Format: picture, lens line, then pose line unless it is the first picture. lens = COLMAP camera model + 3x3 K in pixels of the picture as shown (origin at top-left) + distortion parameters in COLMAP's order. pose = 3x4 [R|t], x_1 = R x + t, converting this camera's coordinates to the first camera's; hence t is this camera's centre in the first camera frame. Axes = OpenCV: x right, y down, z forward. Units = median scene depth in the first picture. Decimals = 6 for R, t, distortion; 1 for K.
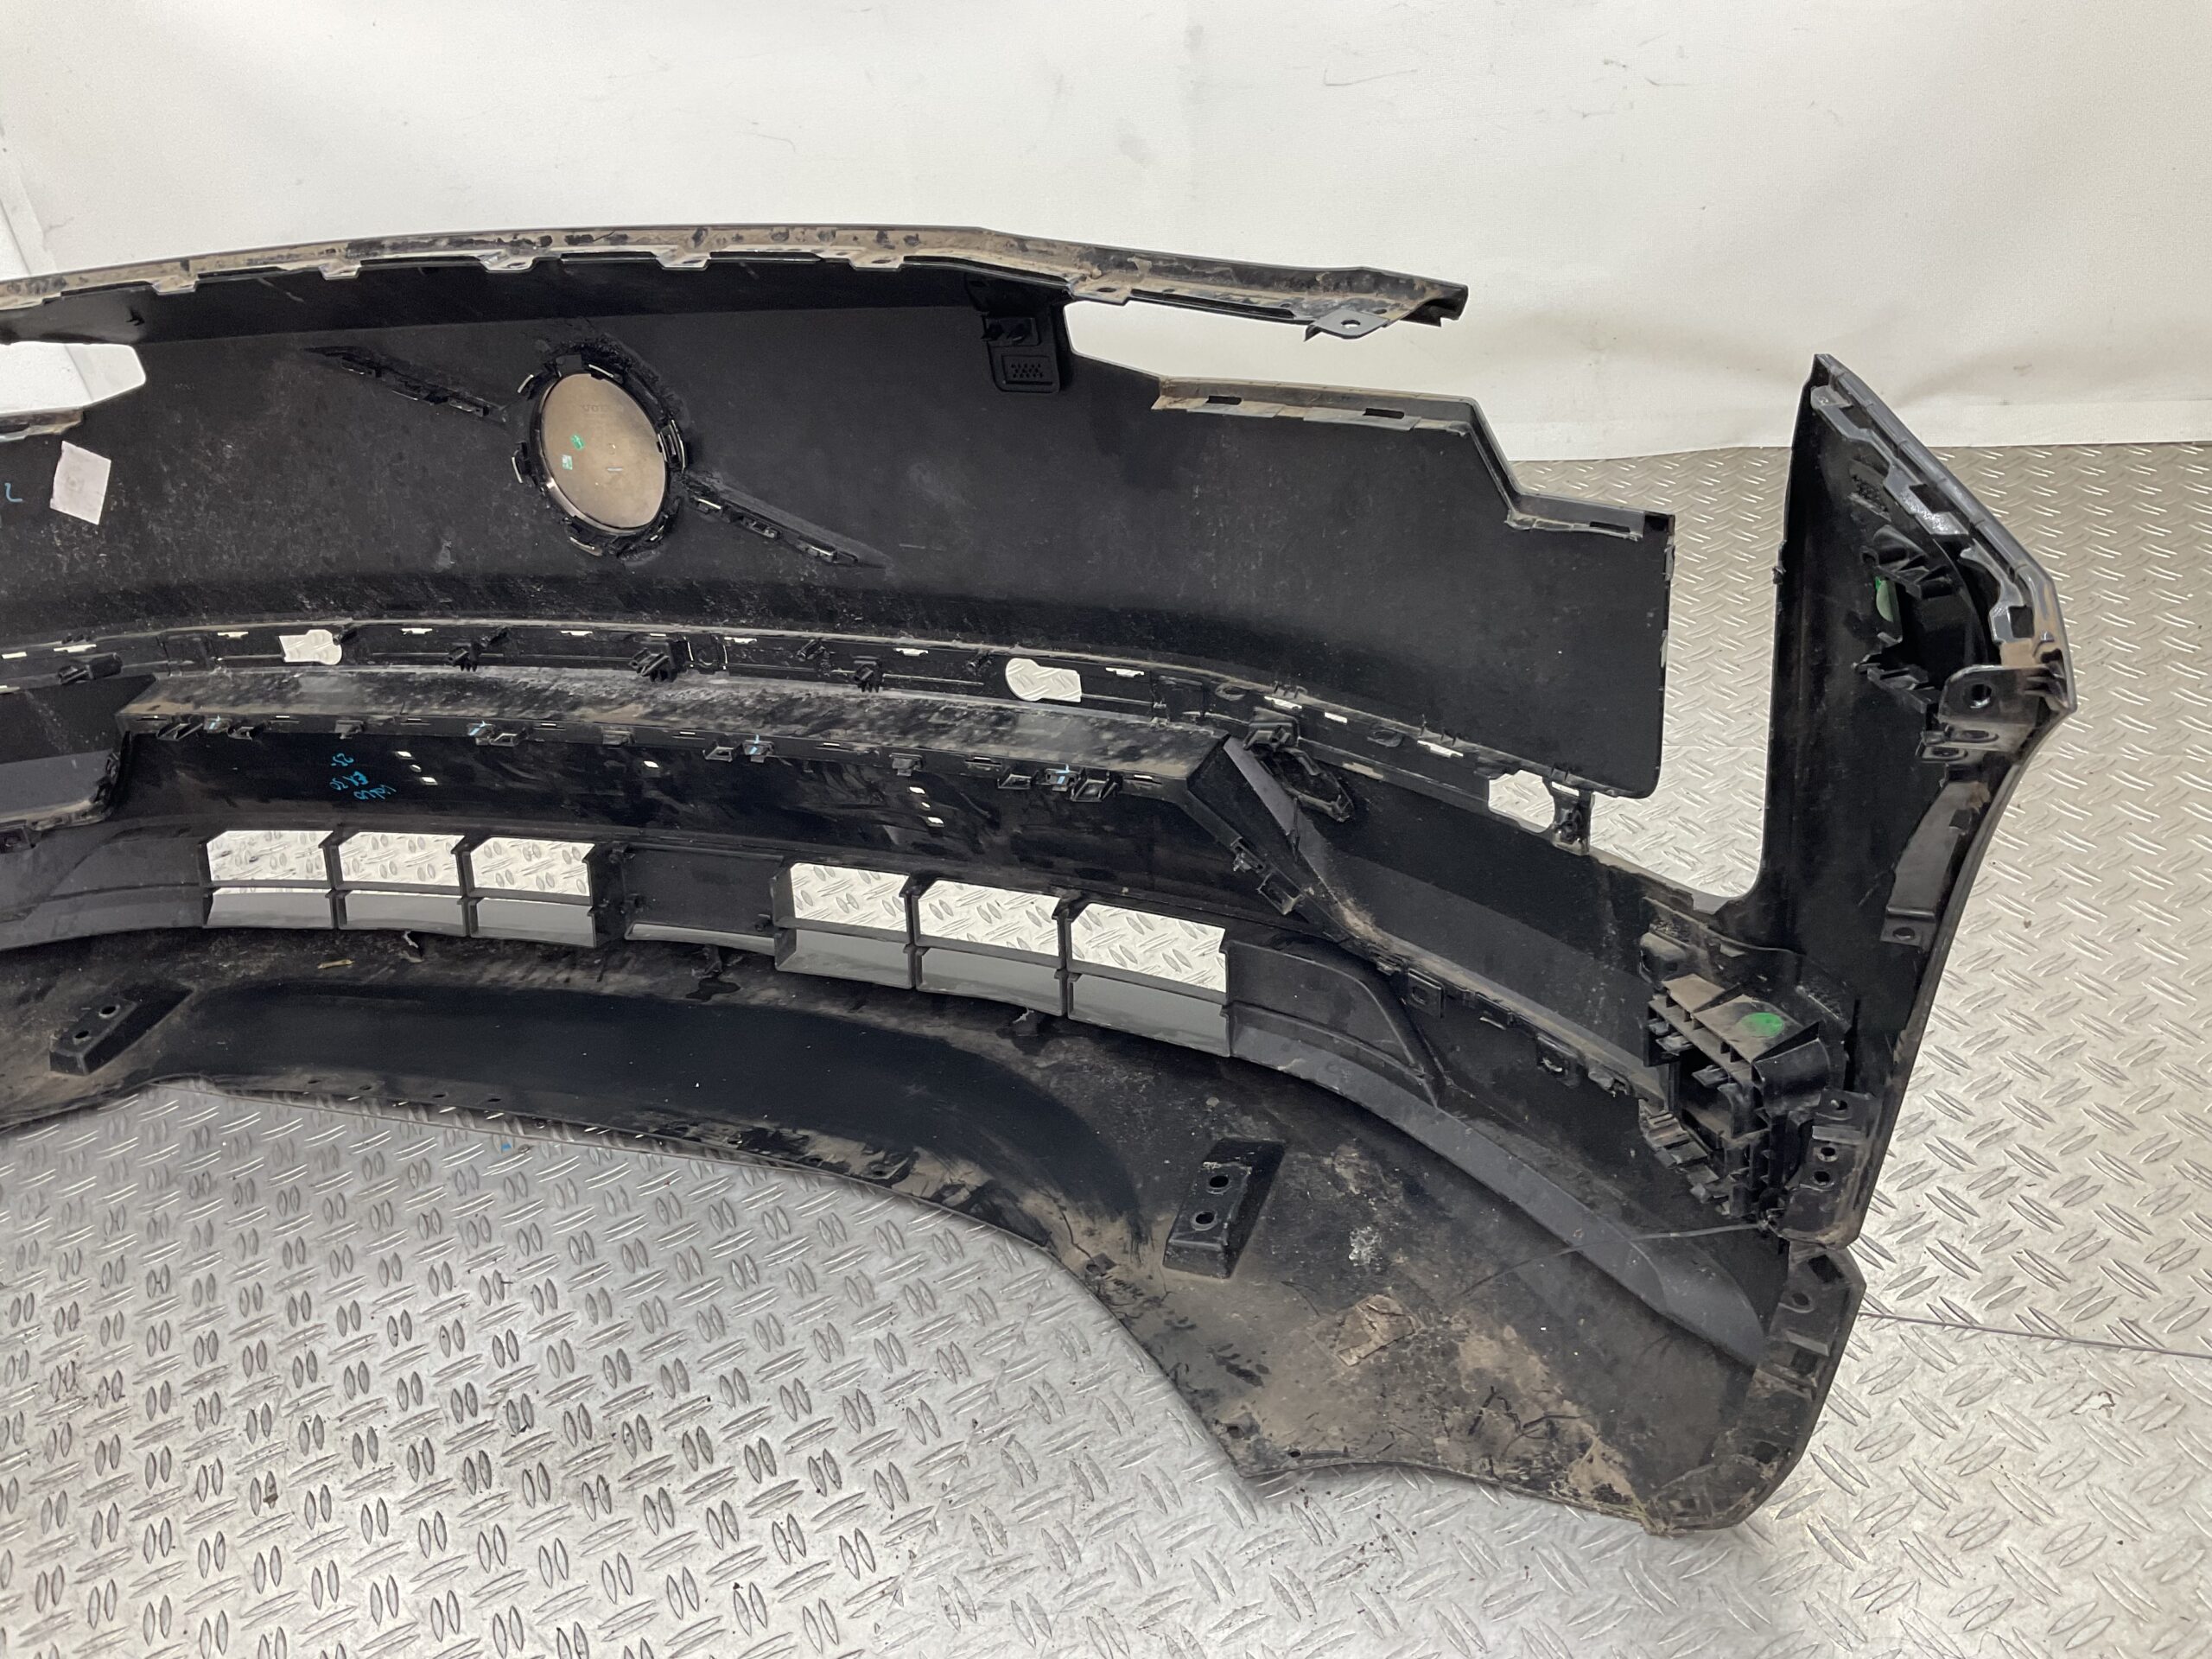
lens RADIAL K [[1818.1, 0, 1102.0], [0, 1818.1, 820.5], [0, 0, 1]] dist [0.126499, -0.243053]
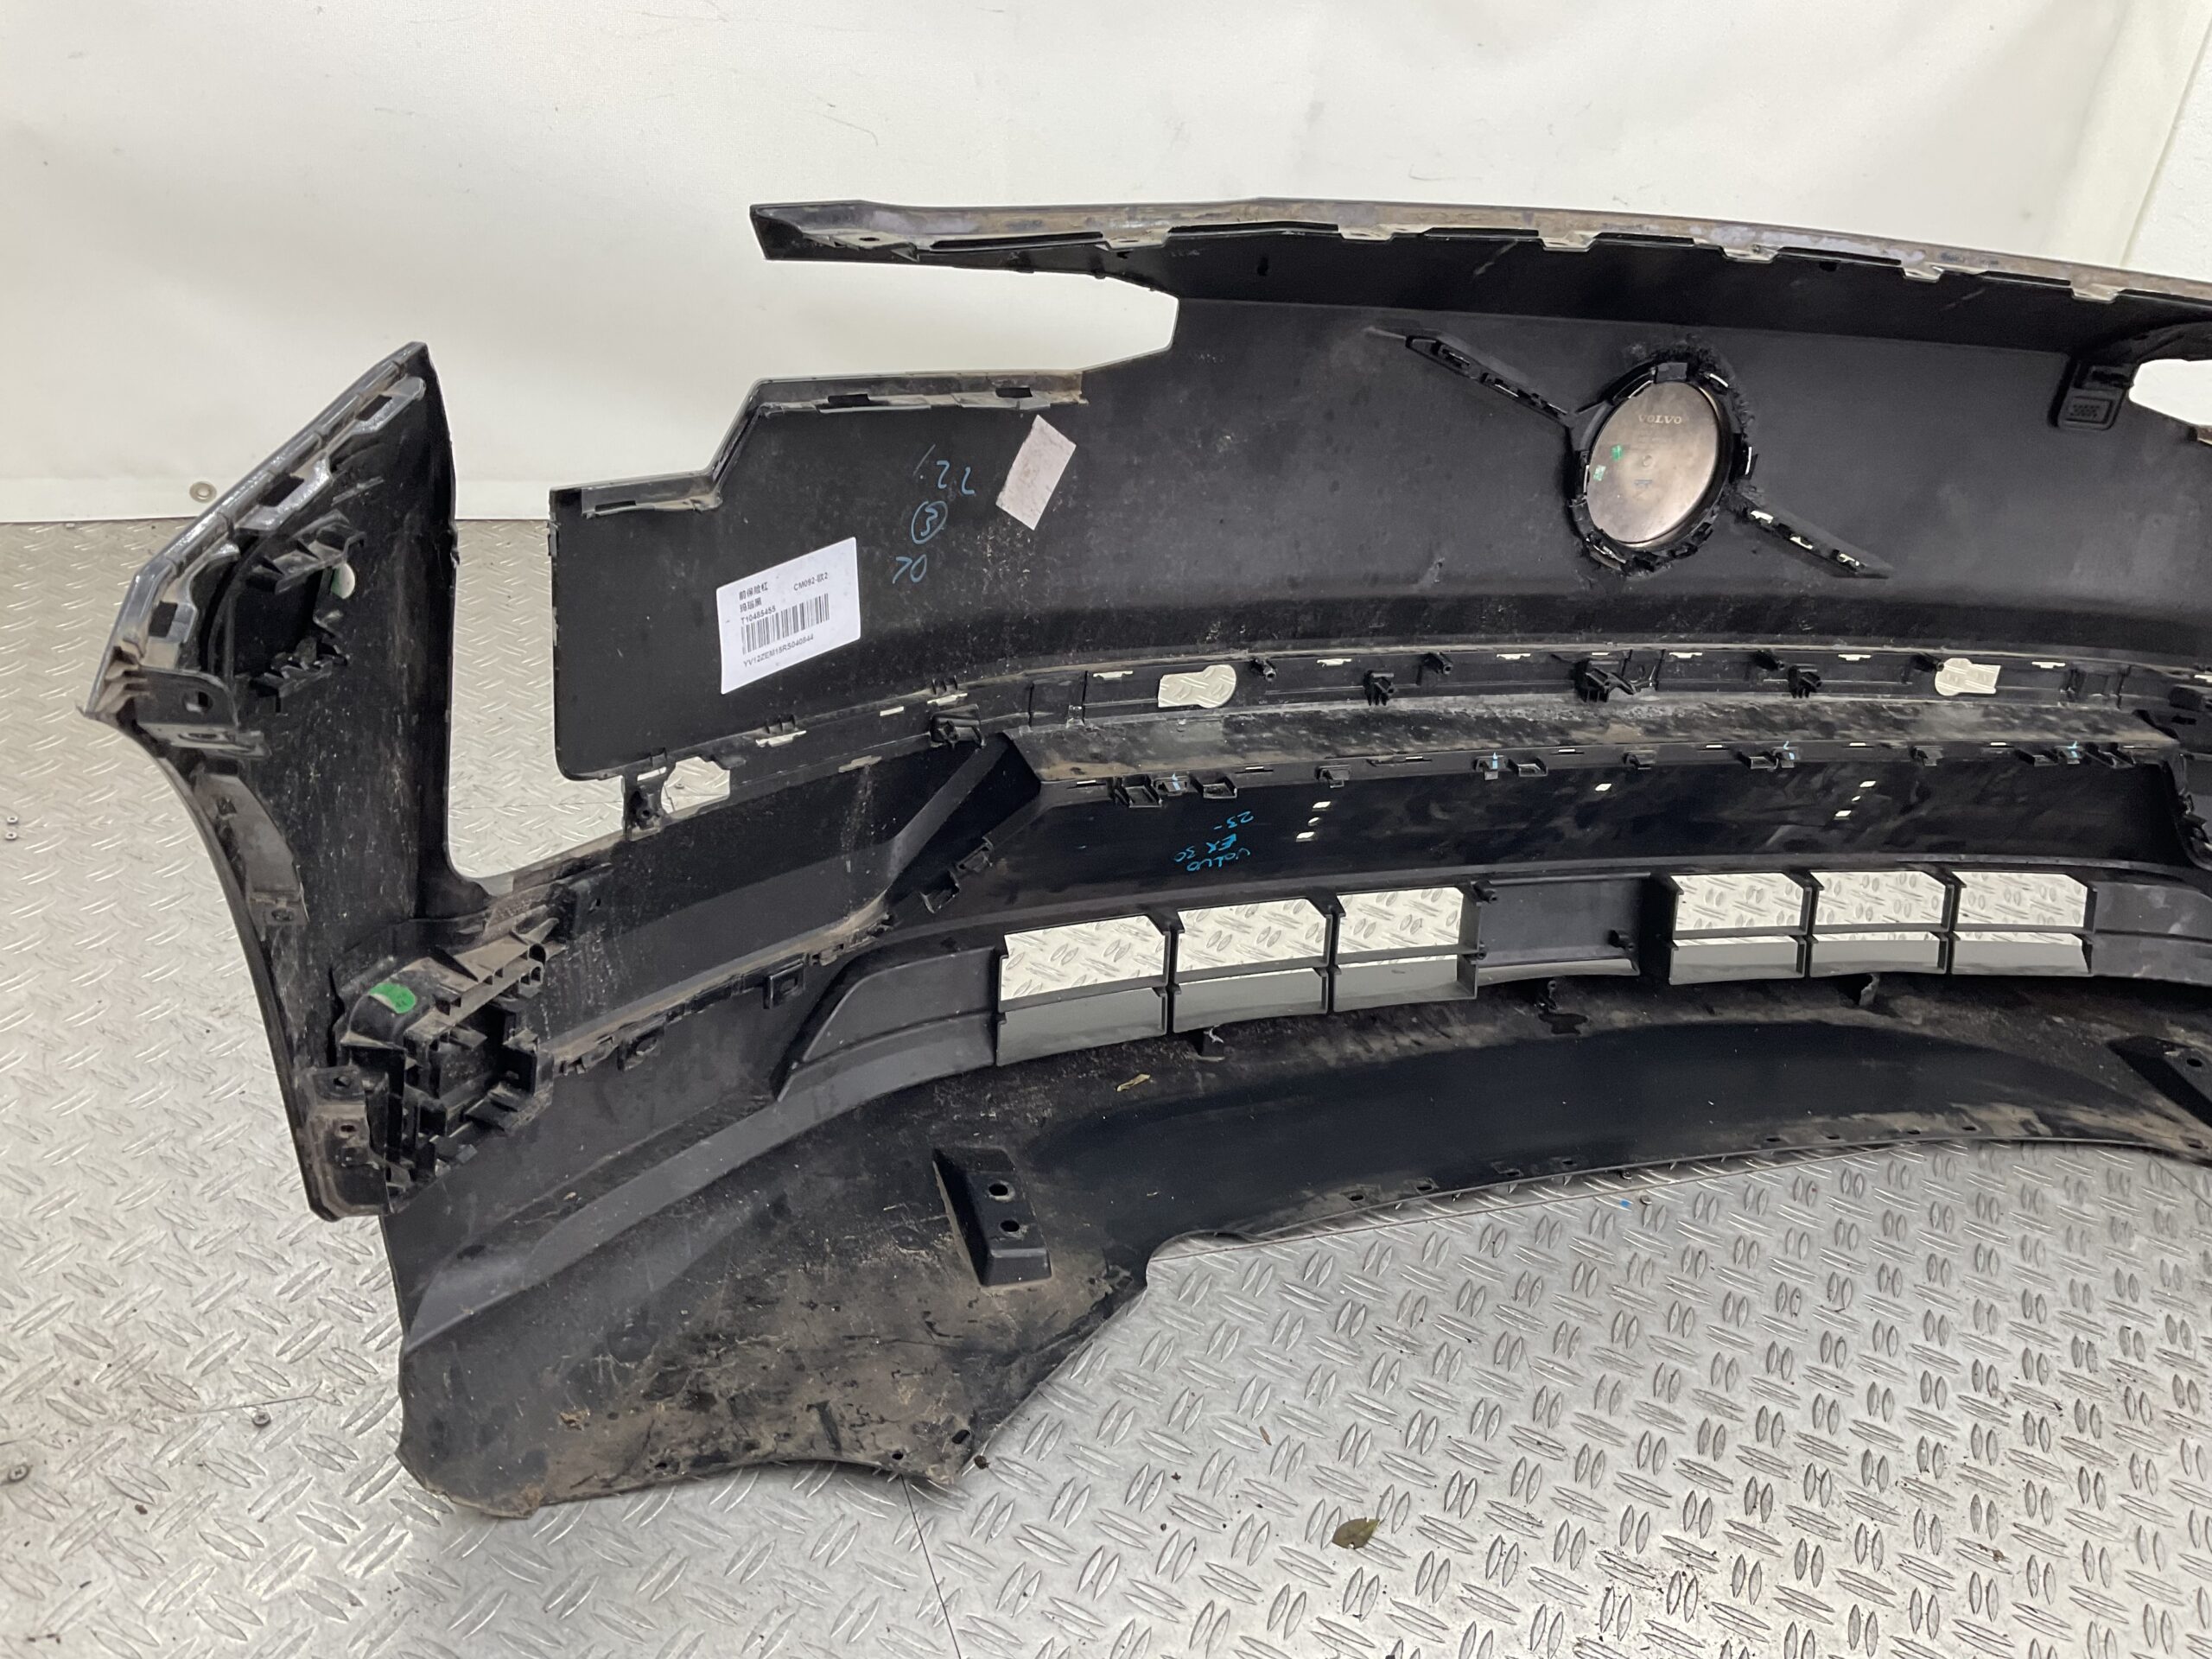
lens RADIAL K [[1818.1, 0, 1102.0], [0, 1818.1, 820.5], [0, 0, 1]] dist [0.126499, -0.243053]
pose [[0.721442, -0.077231, 0.688155, -1.073133], [0.114397, 0.993399, -0.008443, -0.034294], [-0.682961, 0.084814, 0.725514, 0.464910]]
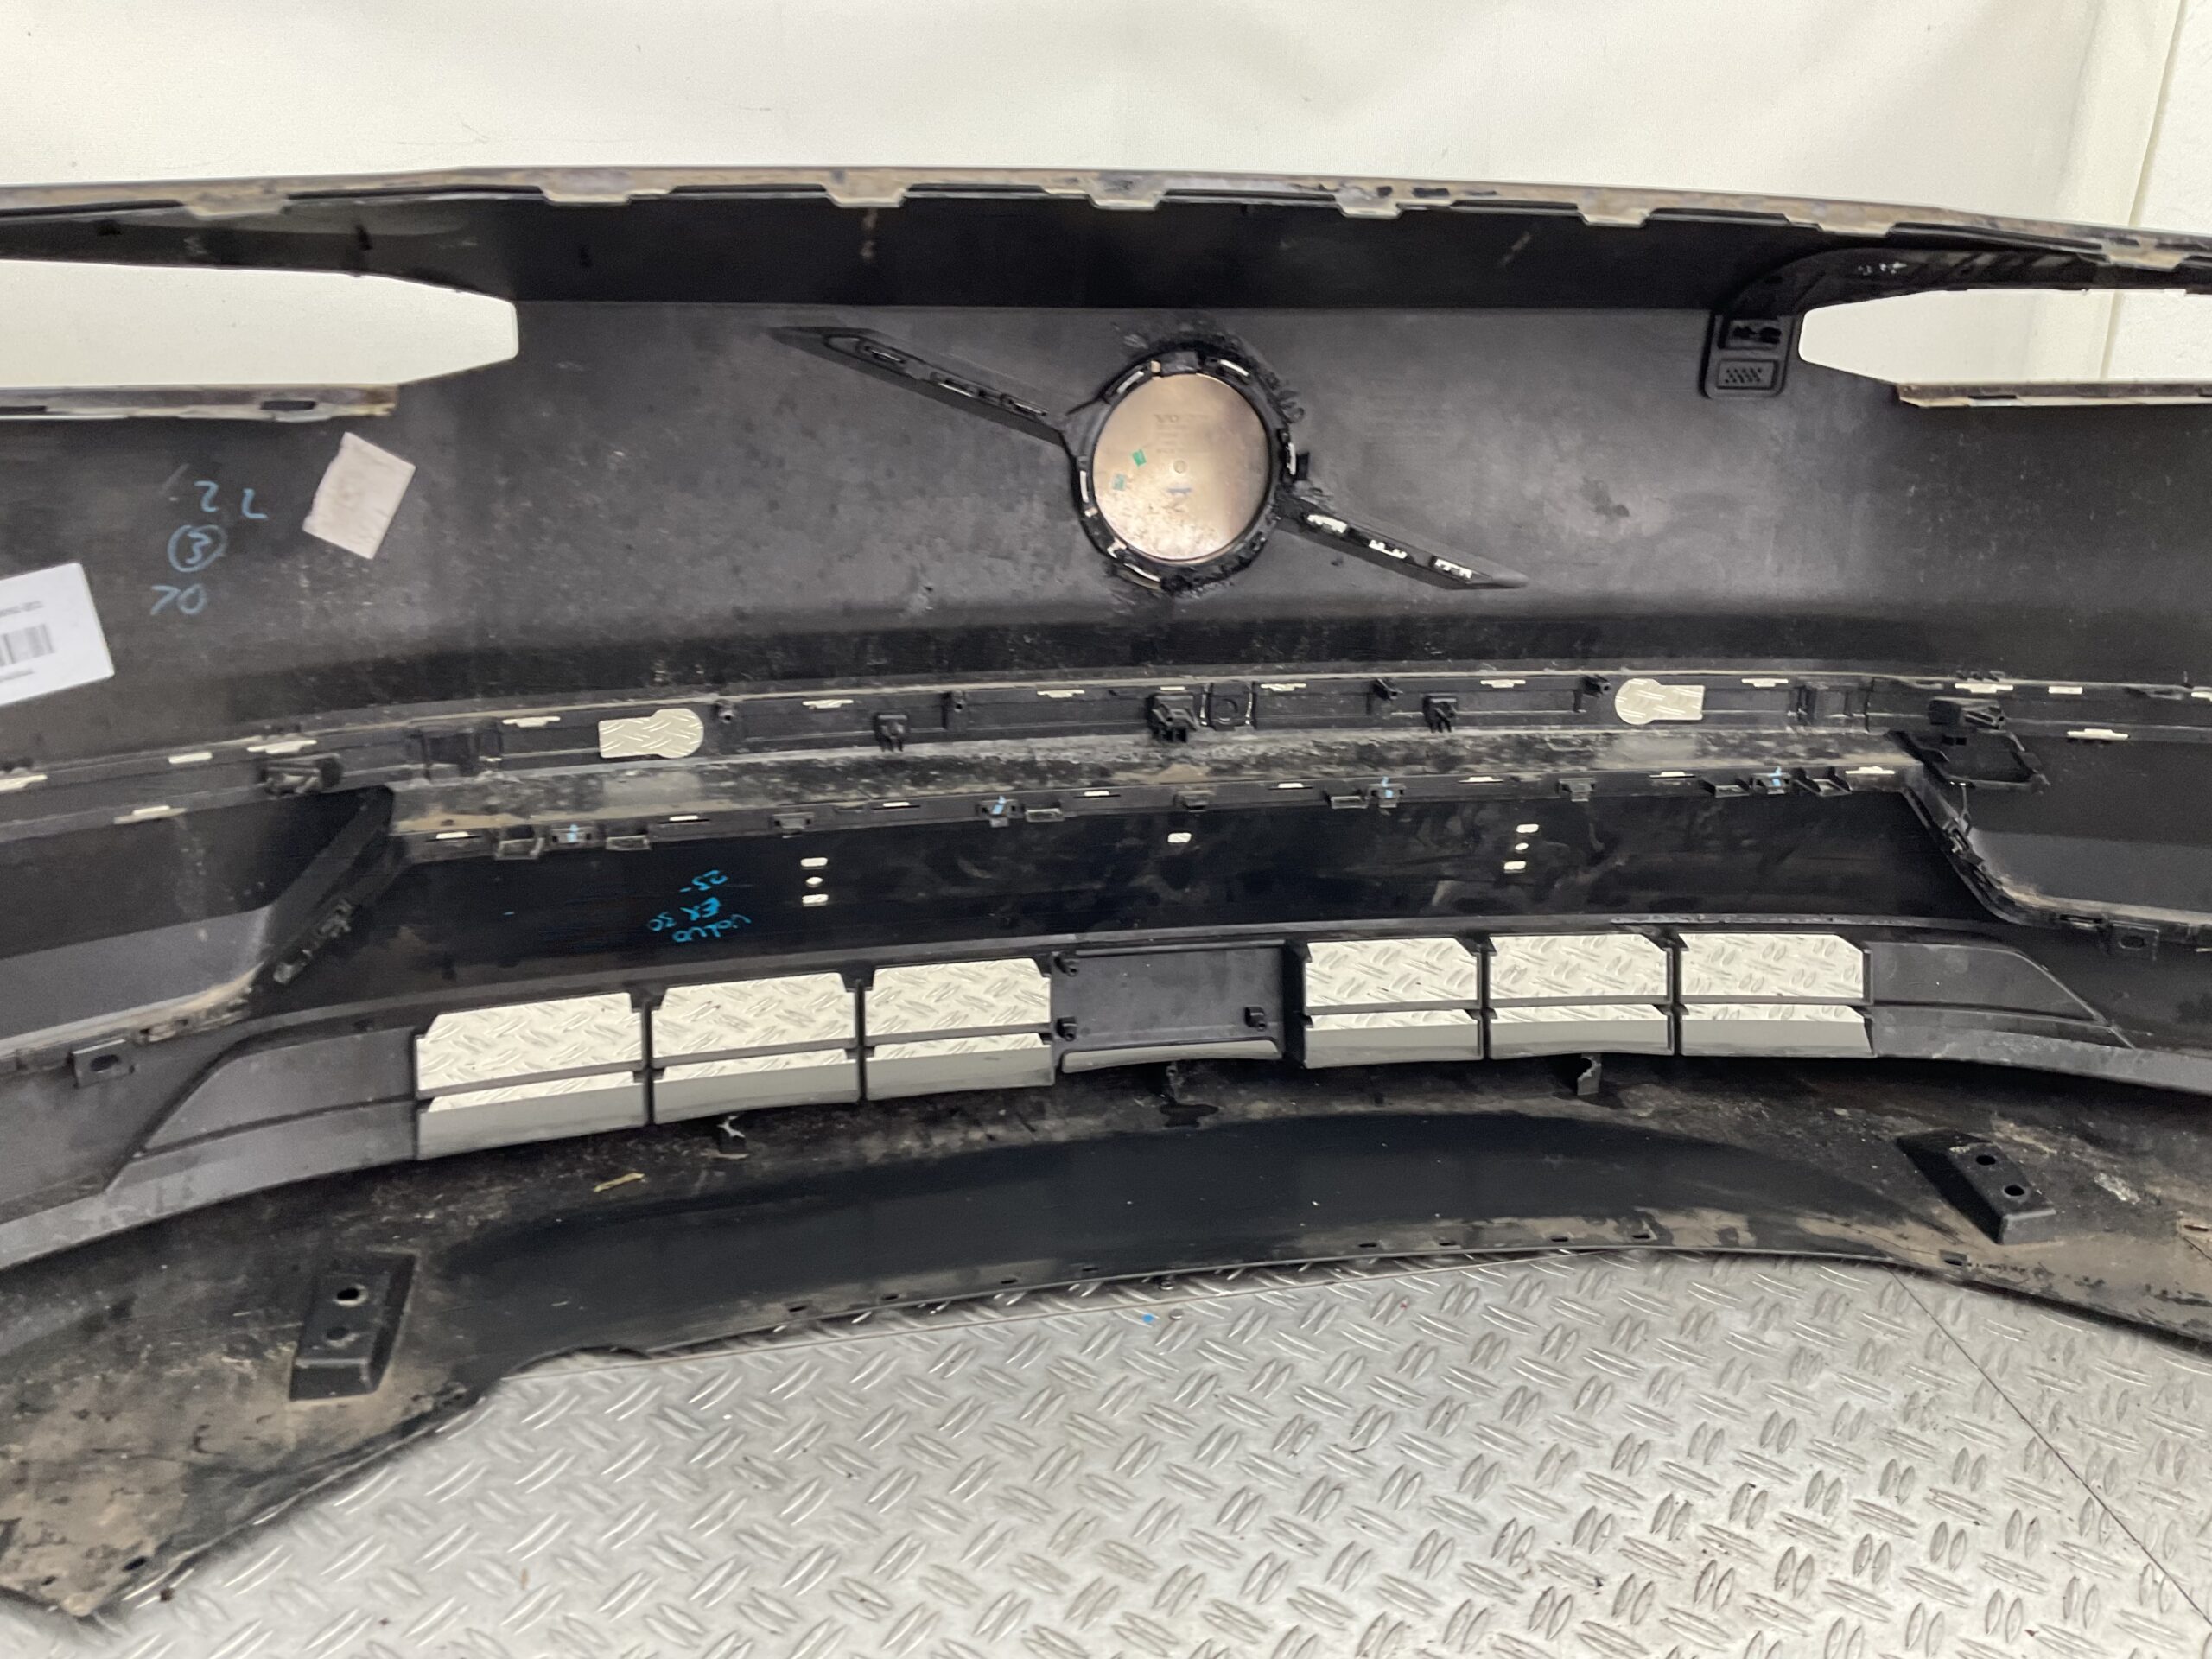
lens RADIAL K [[1818.1, 0, 1102.0], [0, 1818.1, 820.5], [0, 0, 1]] dist [0.126499, -0.243053]
pose [[0.832073, -0.044643, 0.552867, -0.721233], [0.134532, 0.983236, -0.123078, 0.058691], [-0.538104, 0.176788, 0.824130, 0.311634]]
